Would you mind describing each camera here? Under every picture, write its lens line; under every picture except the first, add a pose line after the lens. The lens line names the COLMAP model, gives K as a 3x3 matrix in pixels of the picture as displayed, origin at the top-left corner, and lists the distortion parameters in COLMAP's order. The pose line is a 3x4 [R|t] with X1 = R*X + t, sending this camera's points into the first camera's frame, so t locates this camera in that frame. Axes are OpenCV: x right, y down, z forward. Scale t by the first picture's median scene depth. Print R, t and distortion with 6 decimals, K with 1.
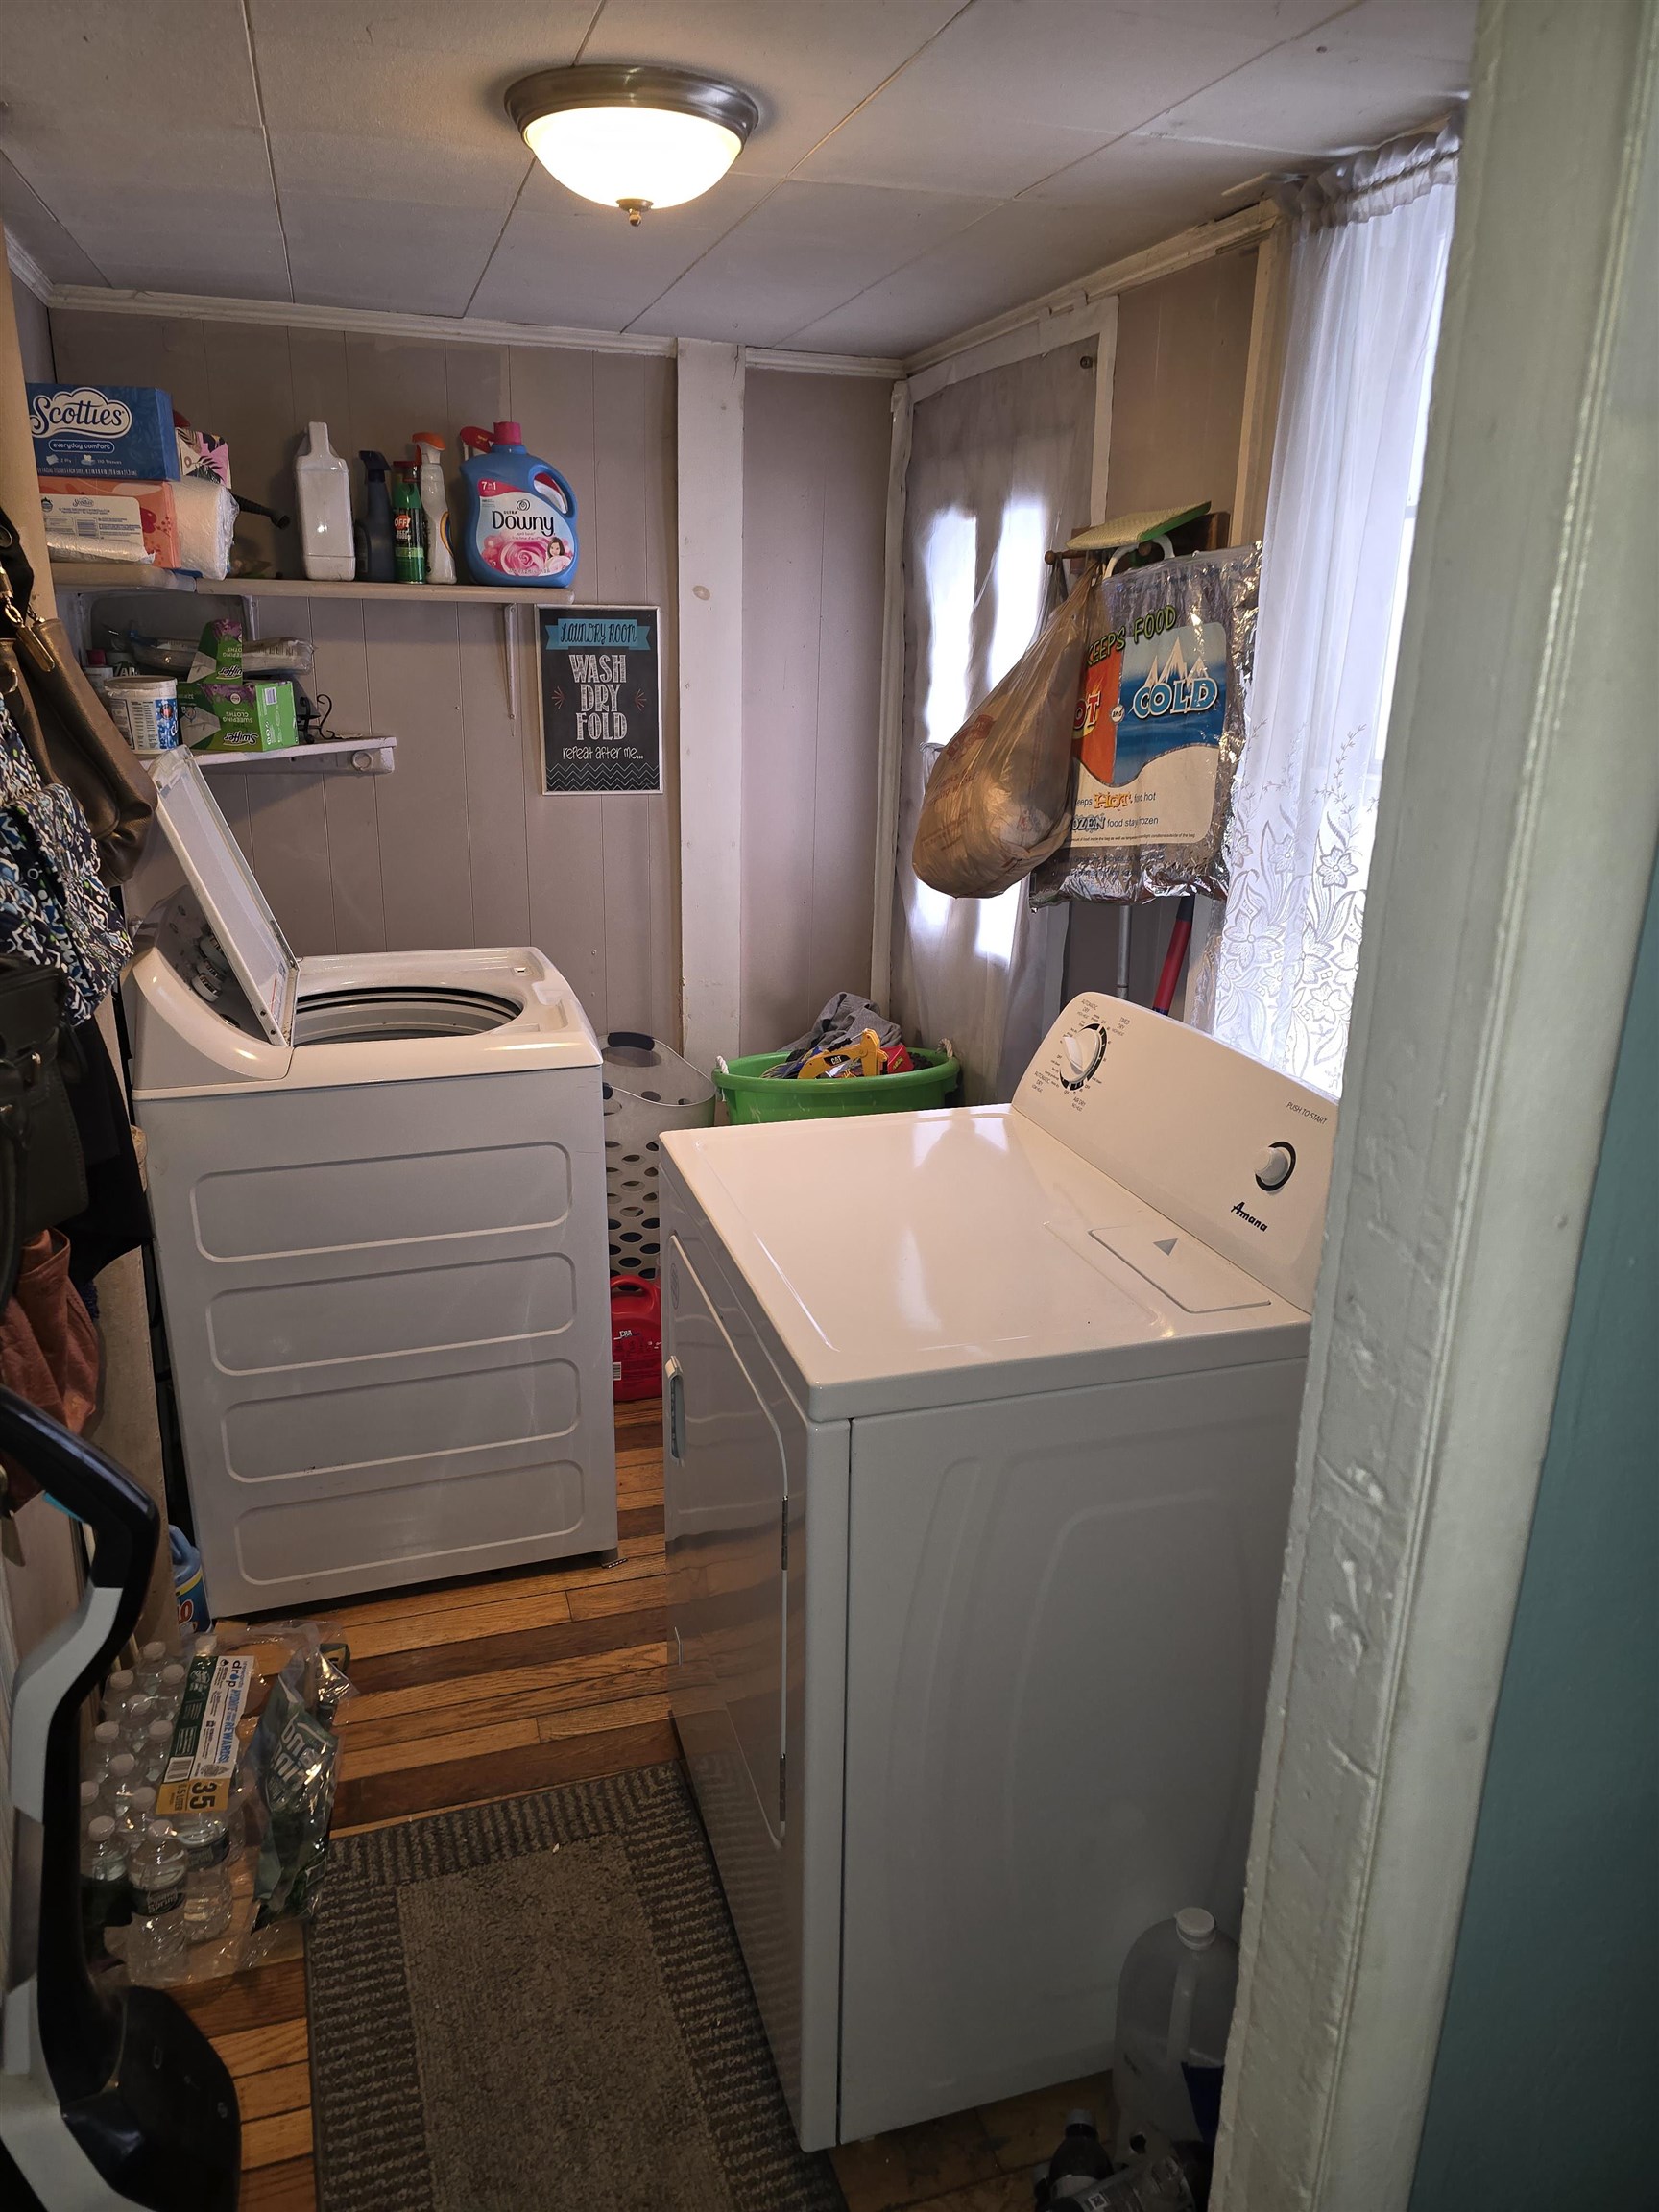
lens RADIAL K [[1474.6, 0, 807.1], [0, 1474.6, 1098.0], [0, 0, 1]] dist [0.069946, -0.063339]
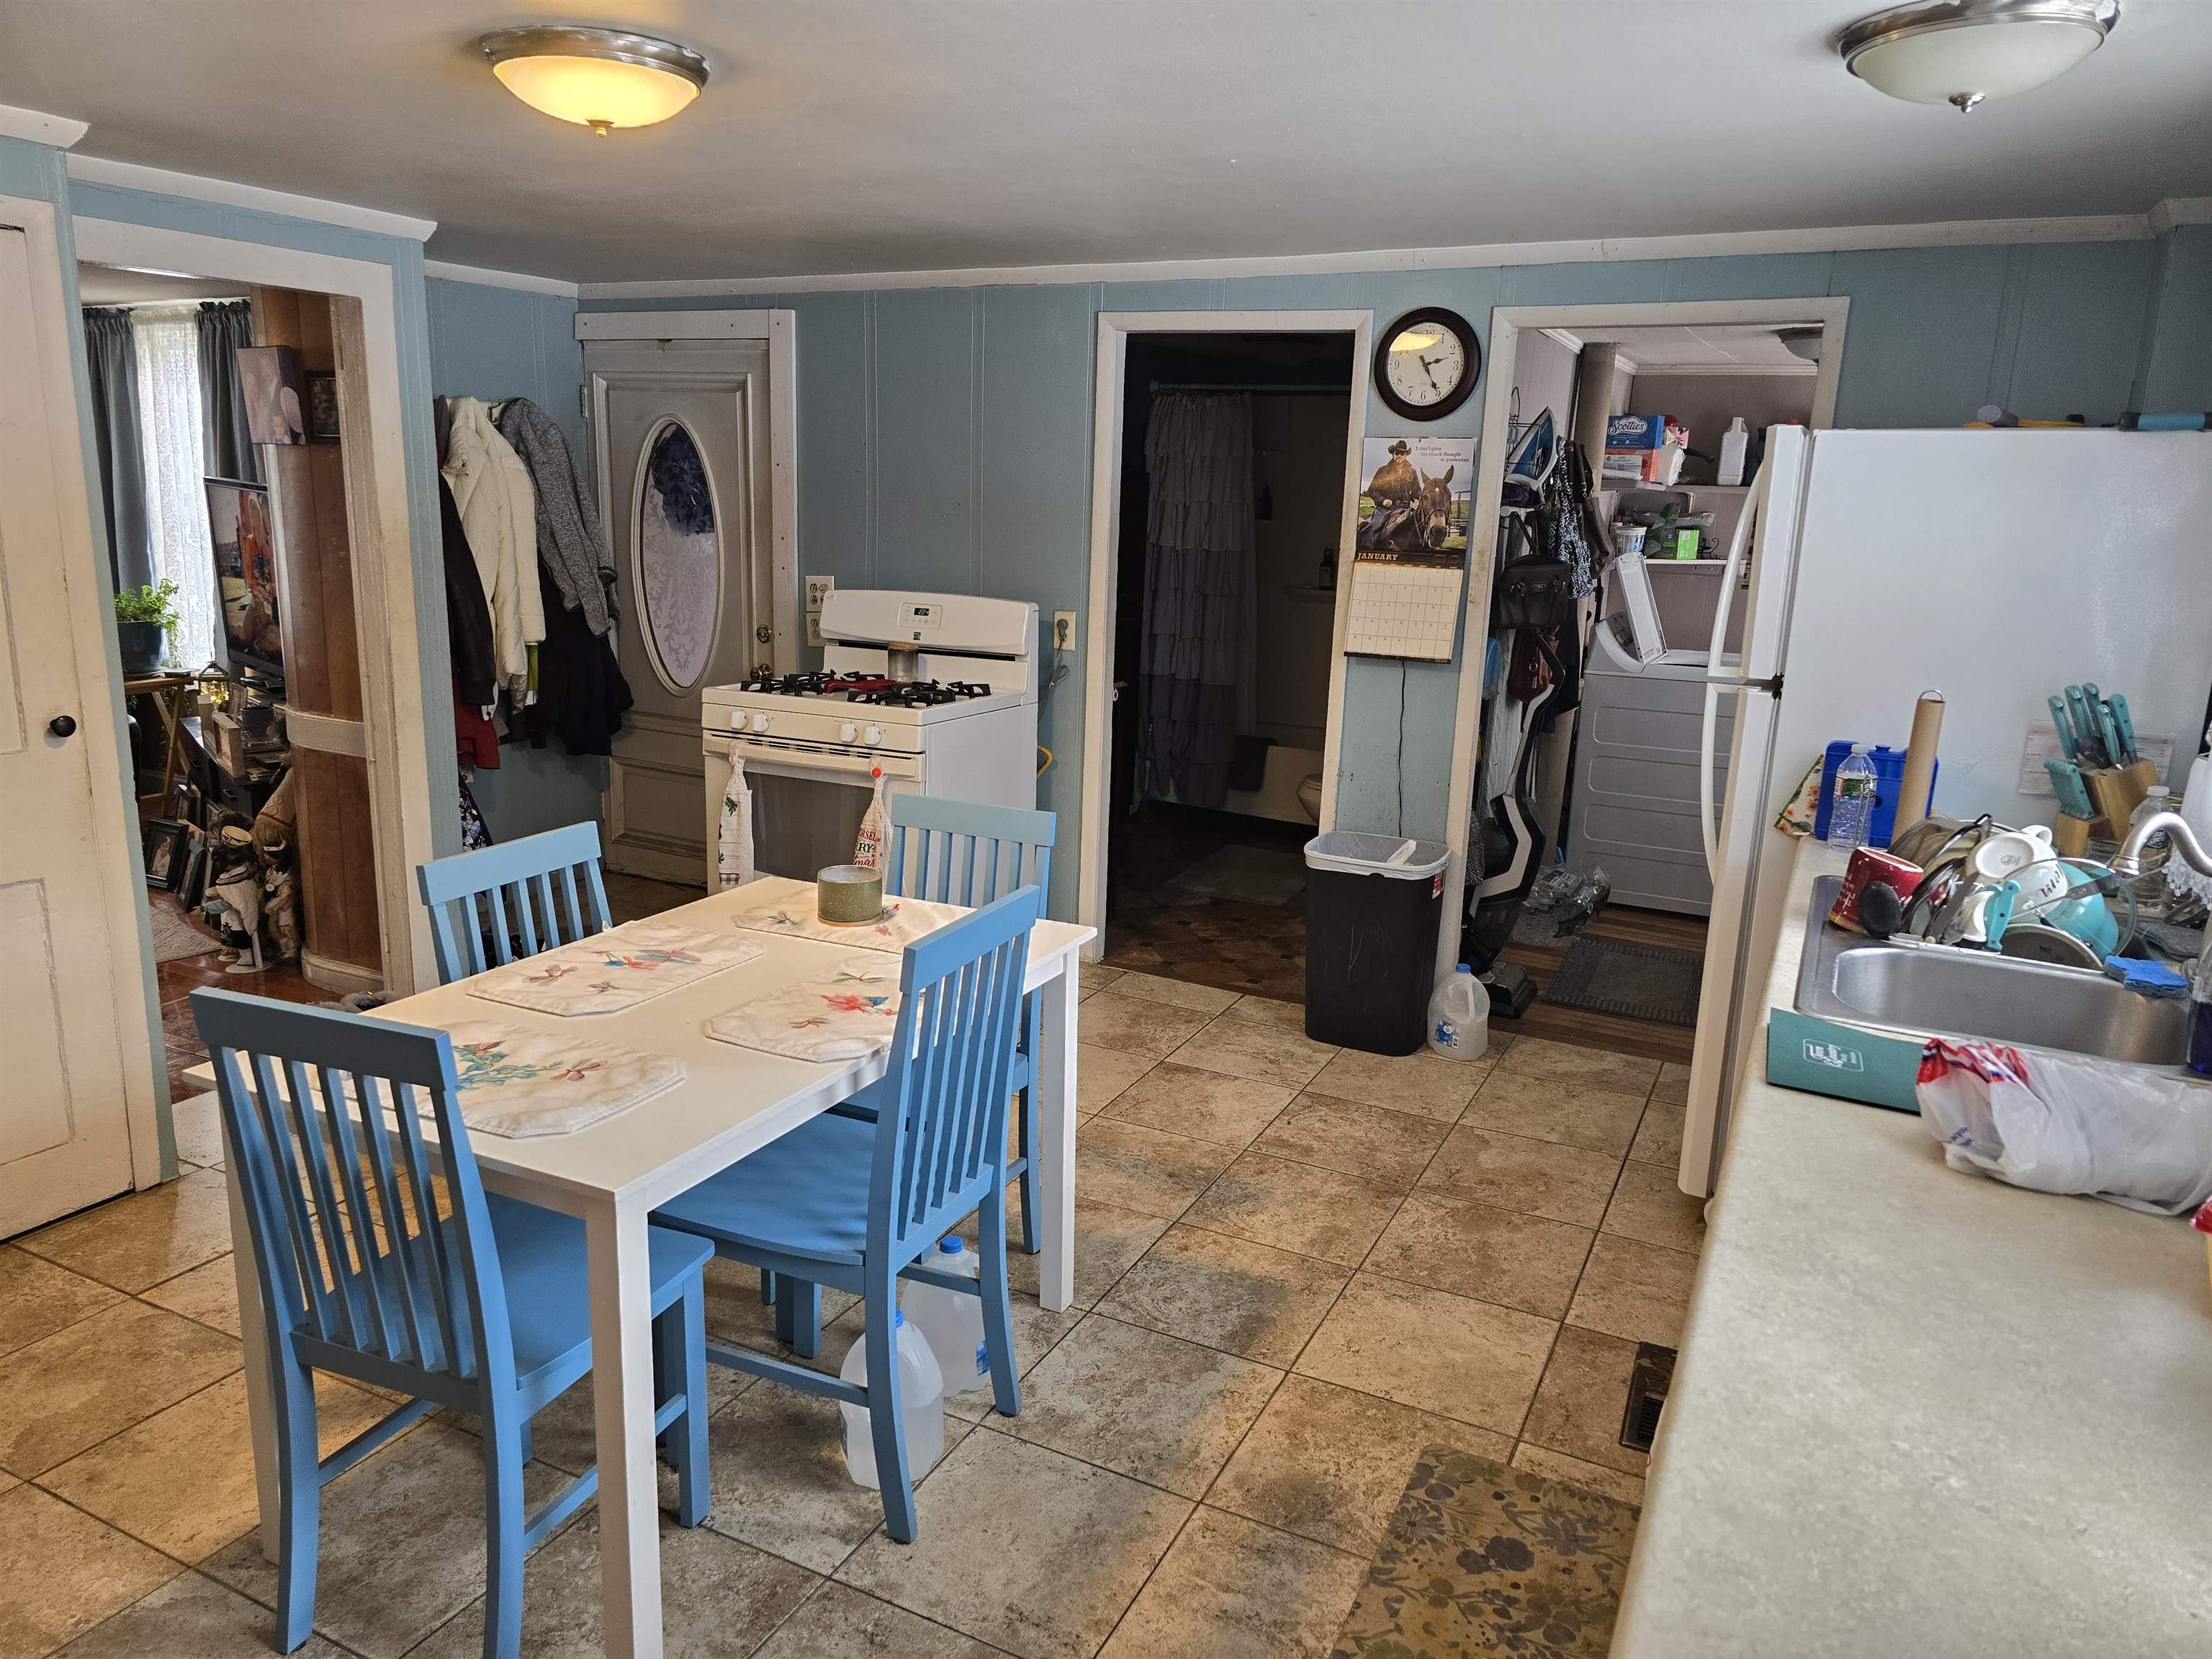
lens RADIAL K [[1485.2, 0, 1106.0], [0, 1485.2, 829.5], [0, 0, 1]] dist [0.058503, -0.065419]
pose [[0.711777, 0.166898, -0.682289, 0.621239], [-0.237622, 0.971303, -0.010296, 0.383963], [0.660991, 0.169455, 0.731010, -1.129280]]
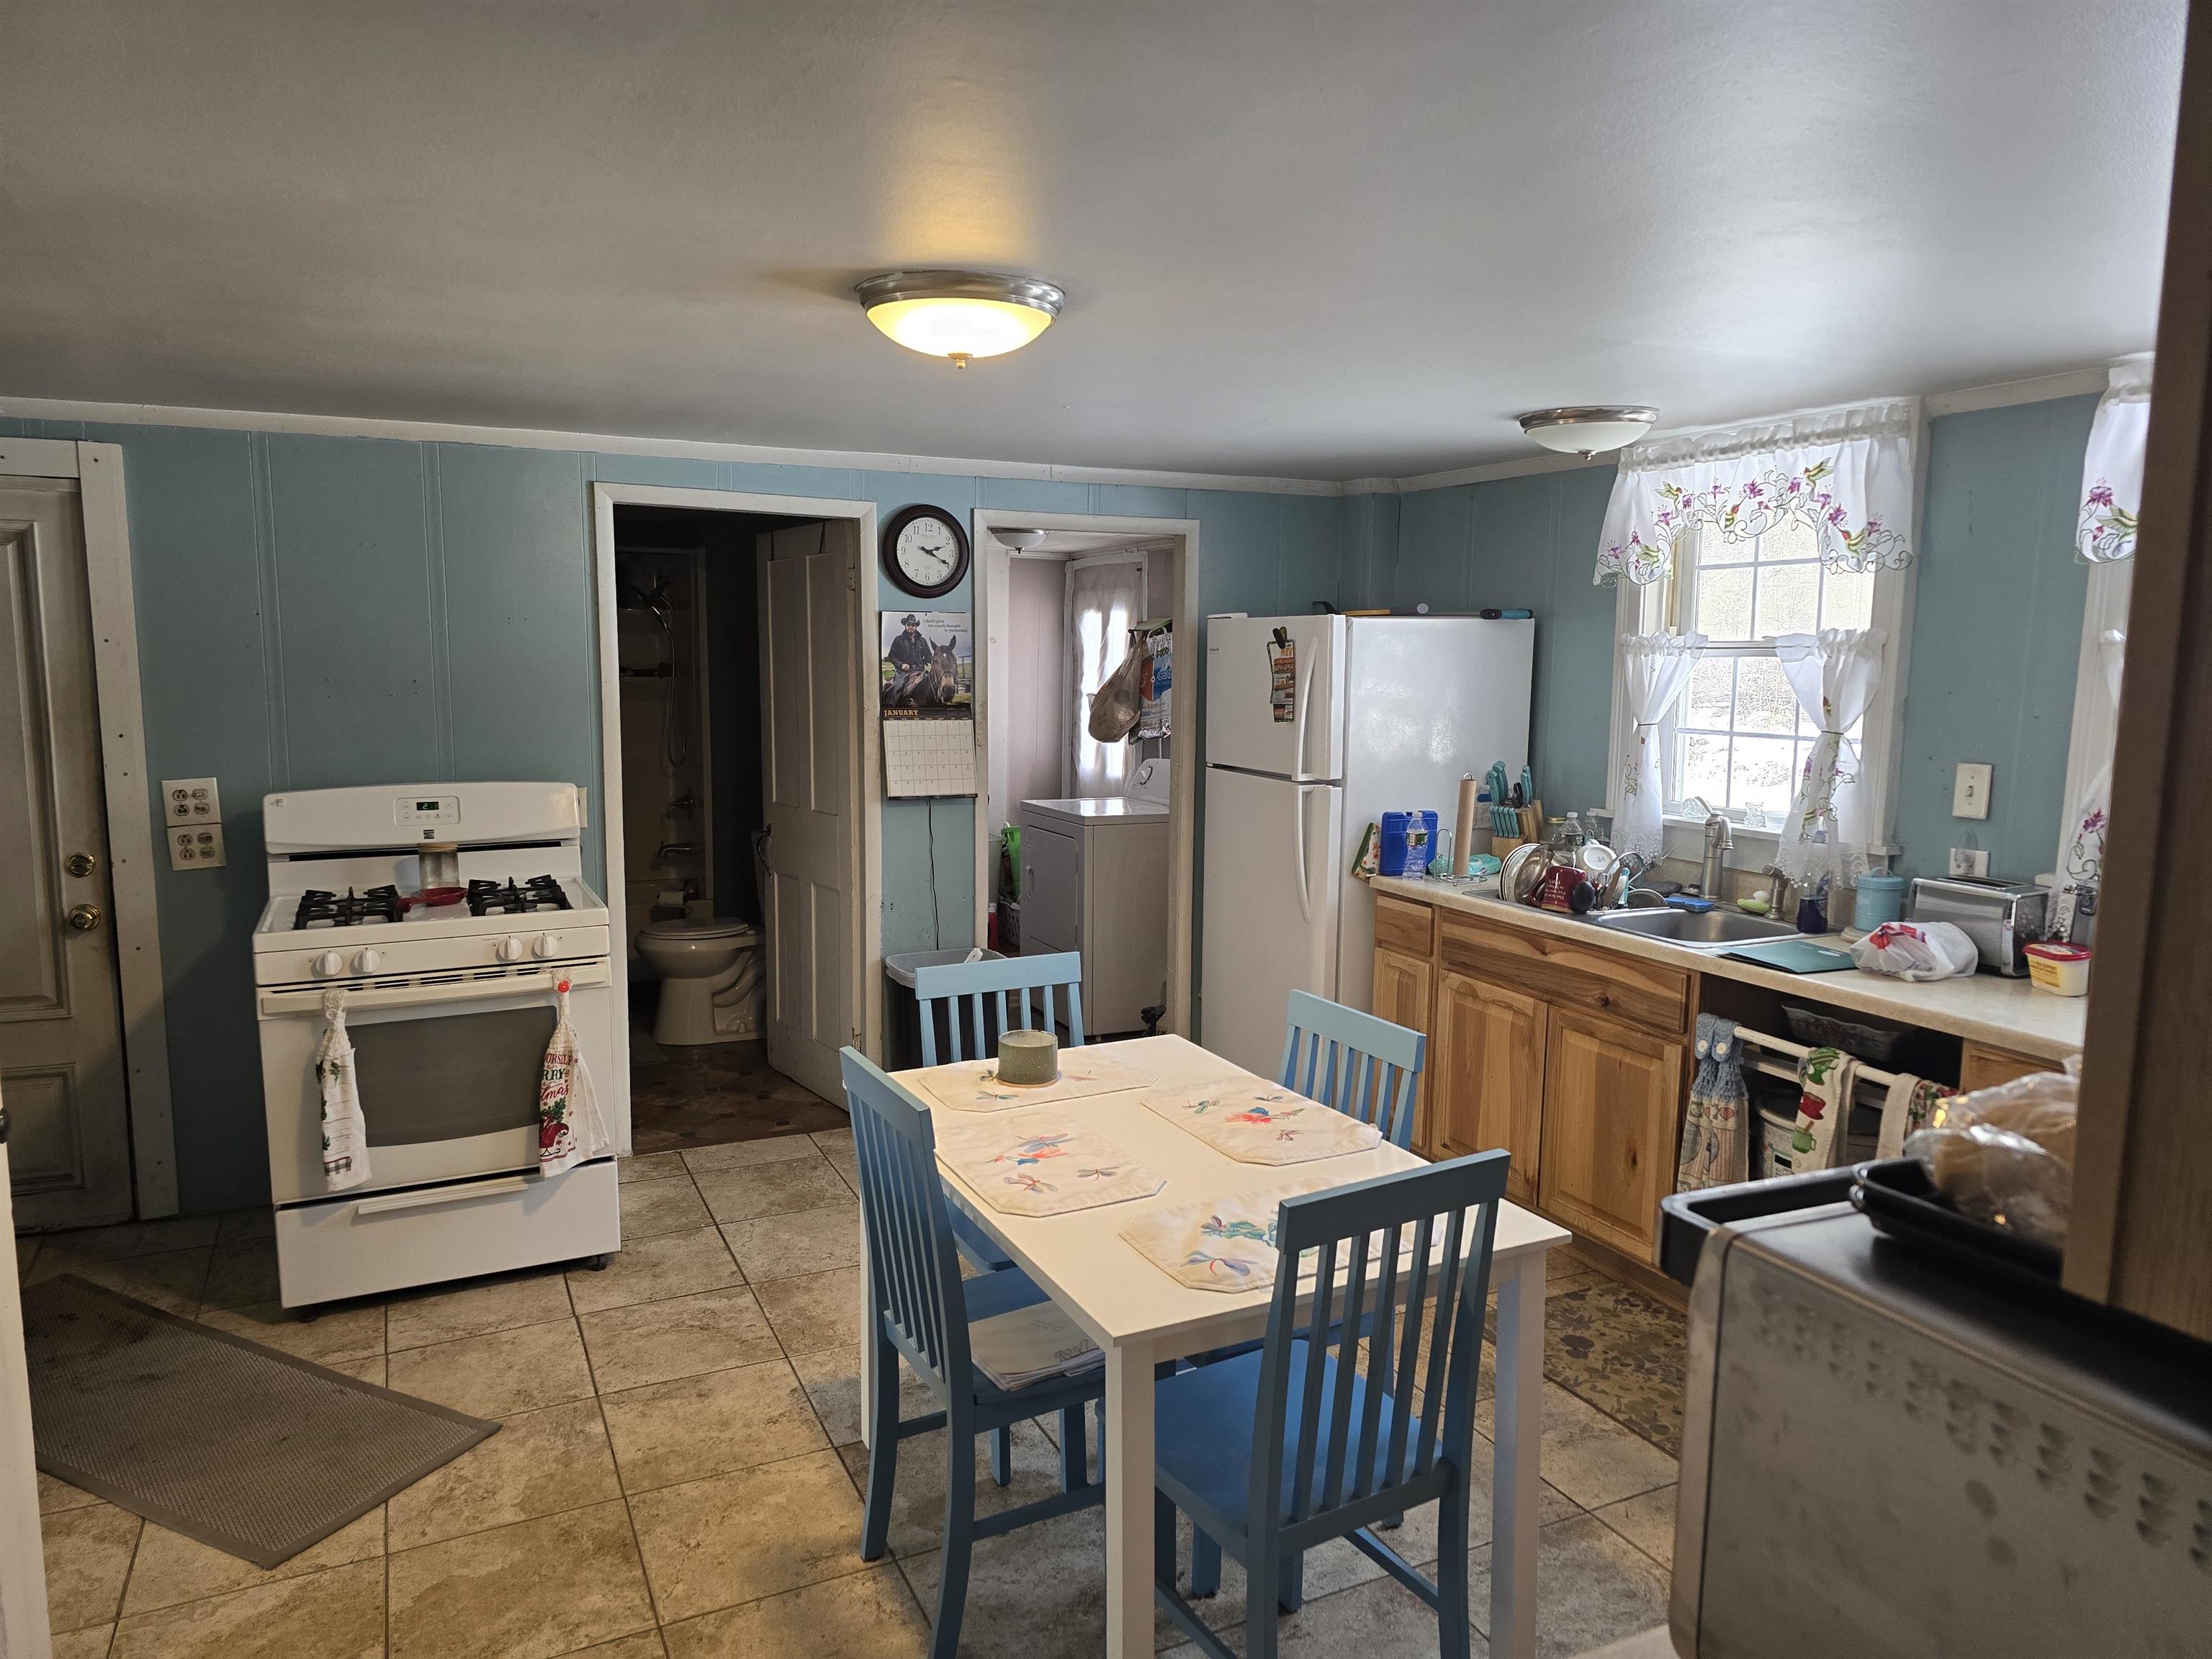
lens RADIAL K [[1474.6, 0, 1093.4], [0, 1474.6, 833.9], [0, 0, 1]] dist [0.069946, -0.063339]
pose [[0.991875, -0.019303, 0.125739, -0.251821], [0.041945, 0.982771, -0.180006, 0.490732], [-0.120098, 0.183818, 0.975596, -1.564256]]
